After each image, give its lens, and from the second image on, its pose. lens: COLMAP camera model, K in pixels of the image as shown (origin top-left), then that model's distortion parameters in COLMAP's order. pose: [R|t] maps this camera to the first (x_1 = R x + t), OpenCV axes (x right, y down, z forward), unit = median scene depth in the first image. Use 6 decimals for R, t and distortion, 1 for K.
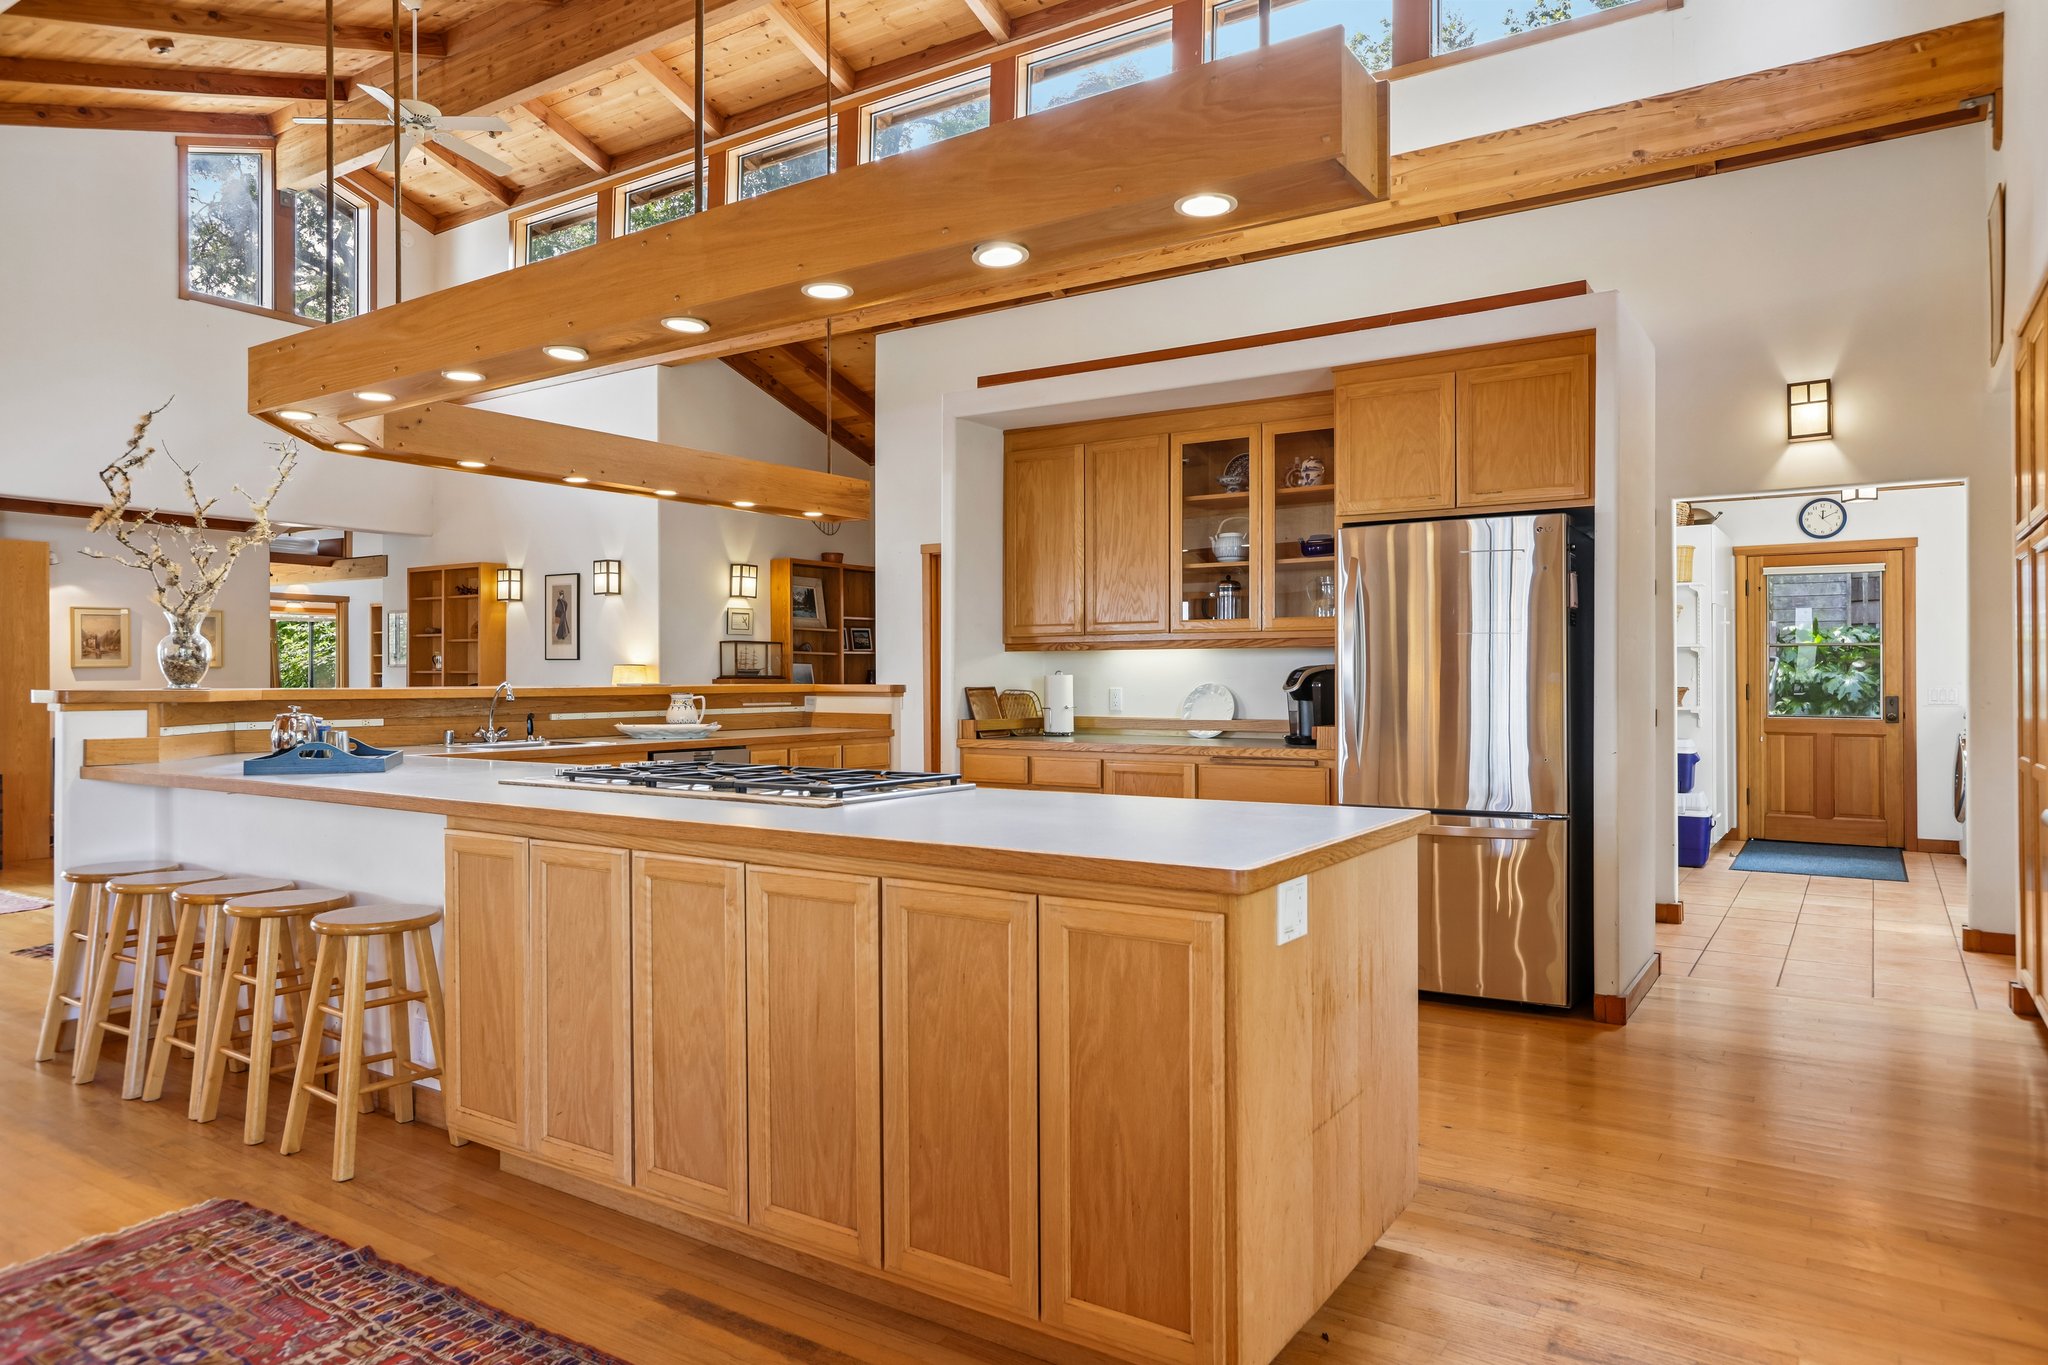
lens RADIAL K [[1292.4, 0, 1029.5], [0, 1292.4, 675.5], [0, 0, 1]] dist [-0.058888, 0.075355]
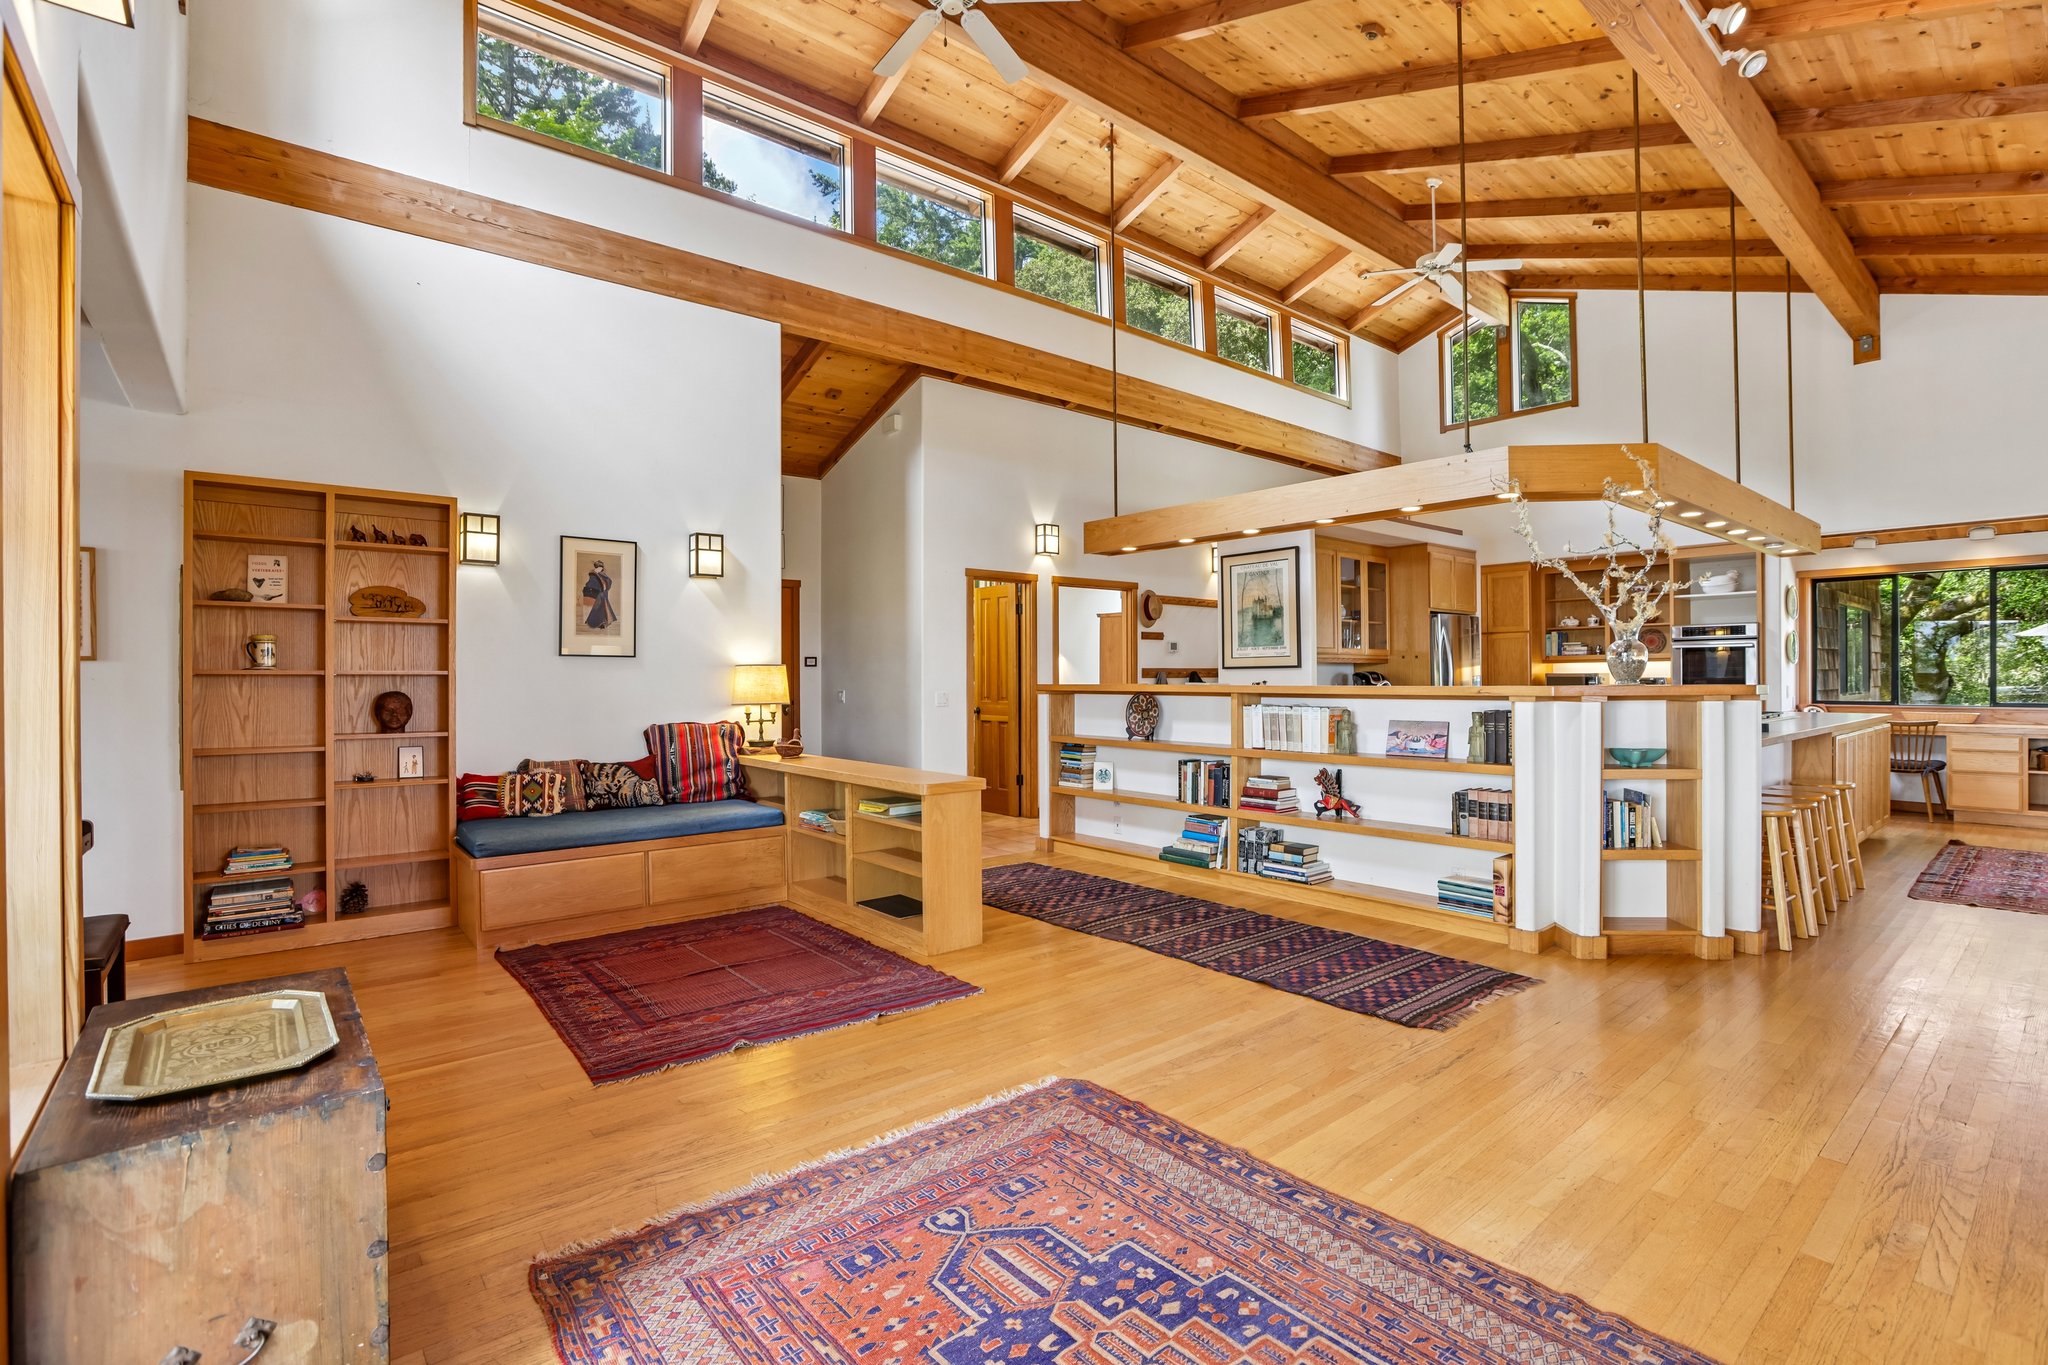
lens RADIAL K [[933.1, 0, 1024.0], [0, 933.1, 682.5], [0, 0, 1]] dist [-0.054024, 0.017932]
pose [[0.290702, -0.005324, 0.956799, -1.035322], [0.002582, 0.999985, 0.004780, 0.000891], [-0.956810, 0.001081, 0.290712, 0.802488]]
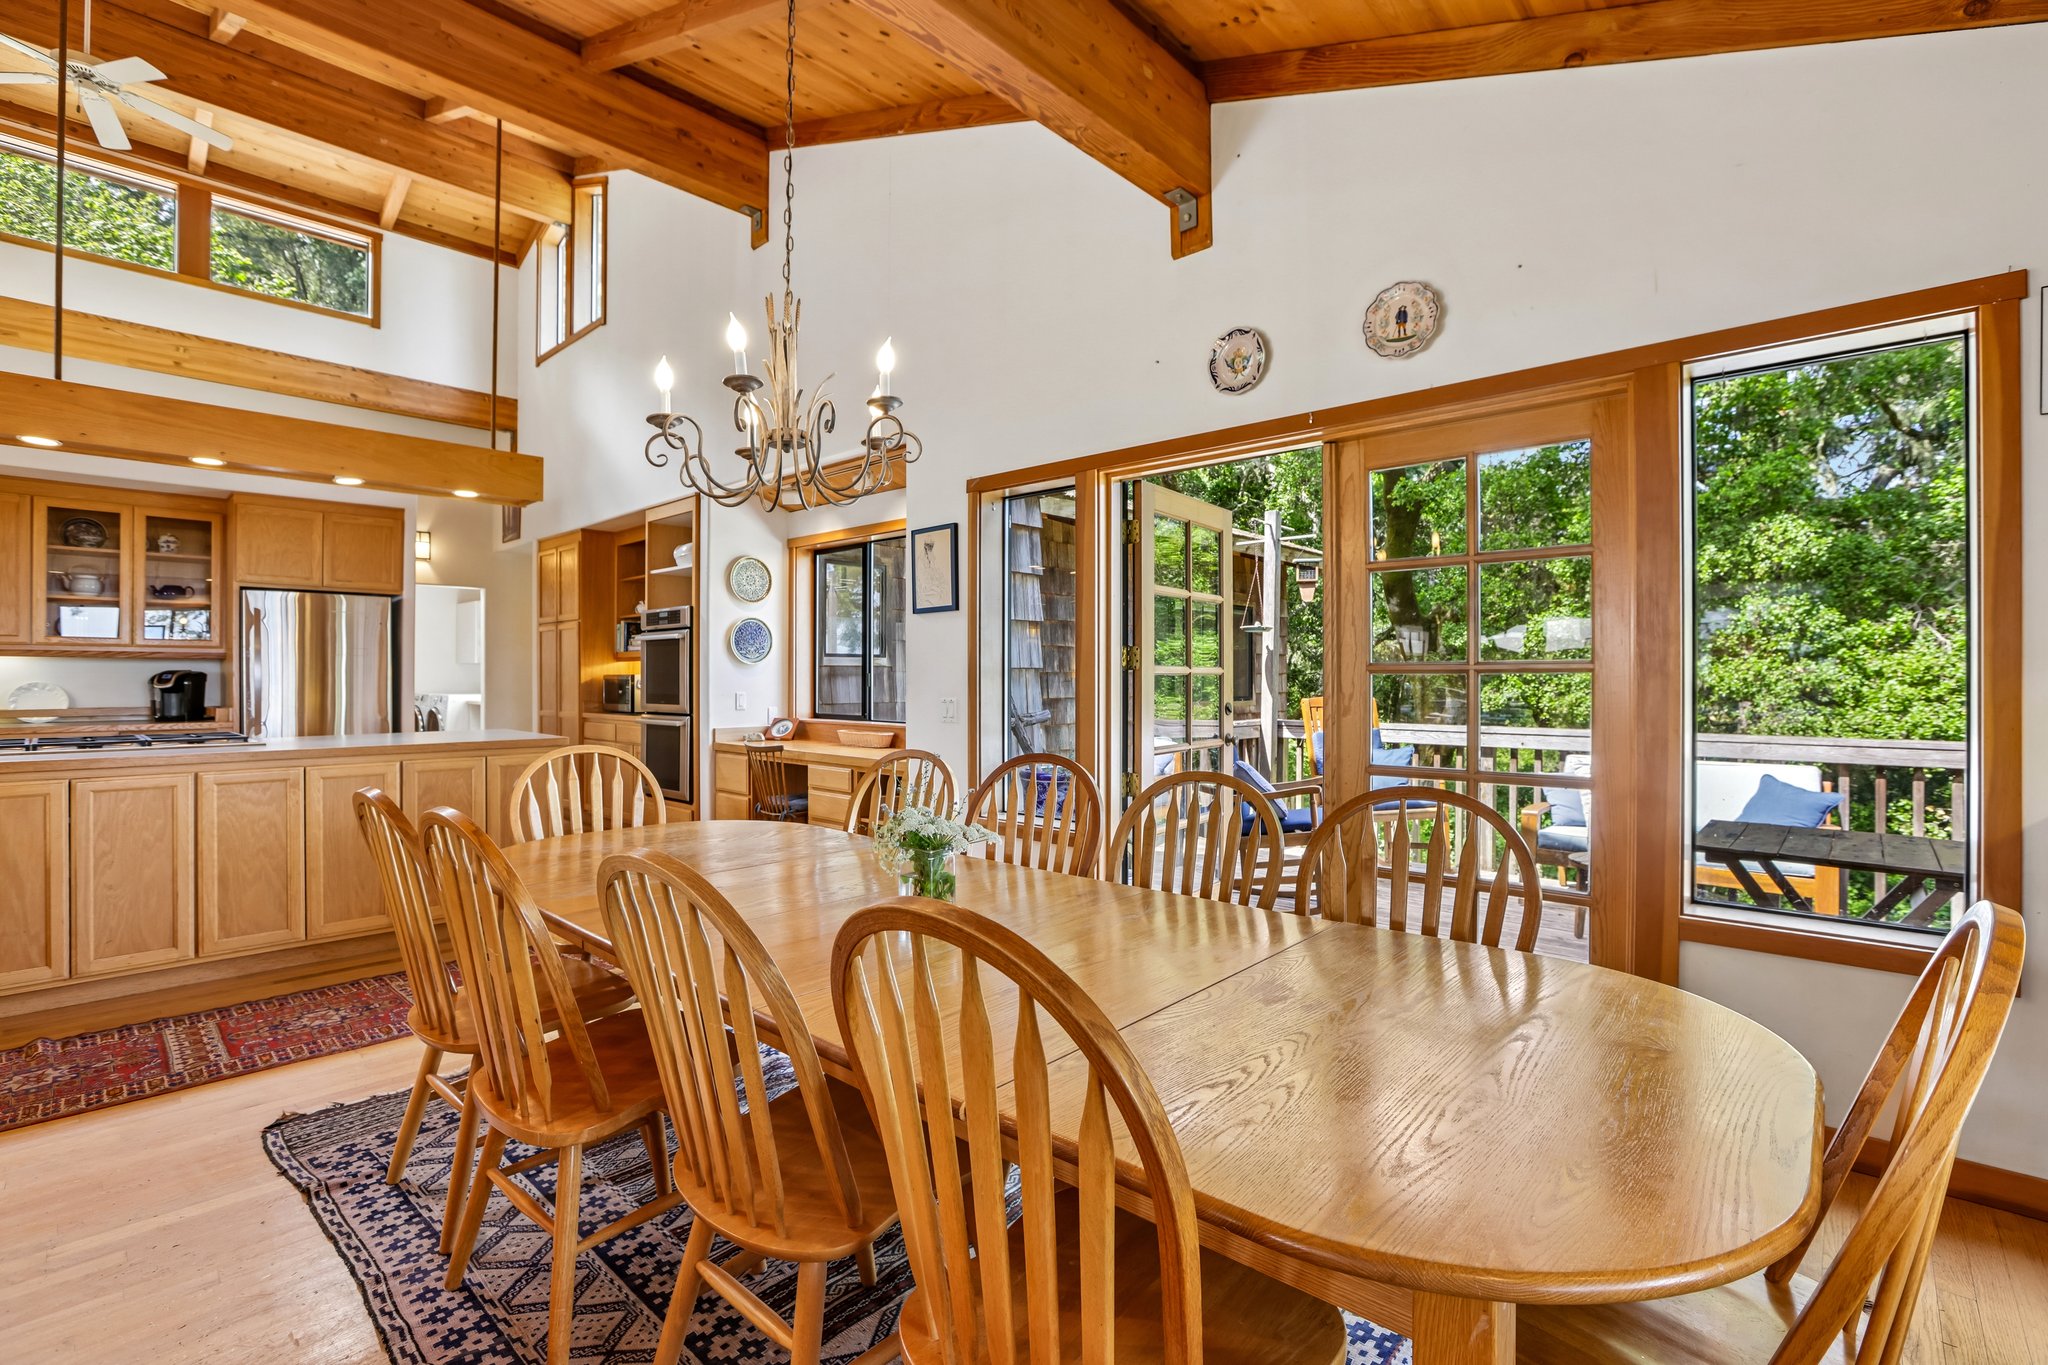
lens RADIAL K [[923.3, 0, 1031.2], [0, 923.3, 672.9], [0, 0, 1]] dist [-0.057867, 0.020724]
pose [[0.154491, 0.006602, 0.987972, -0.489242], [-0.002968, 0.999976, -0.006218, -0.000611], [-0.987990, -0.001972, 0.154506, -0.129422]]
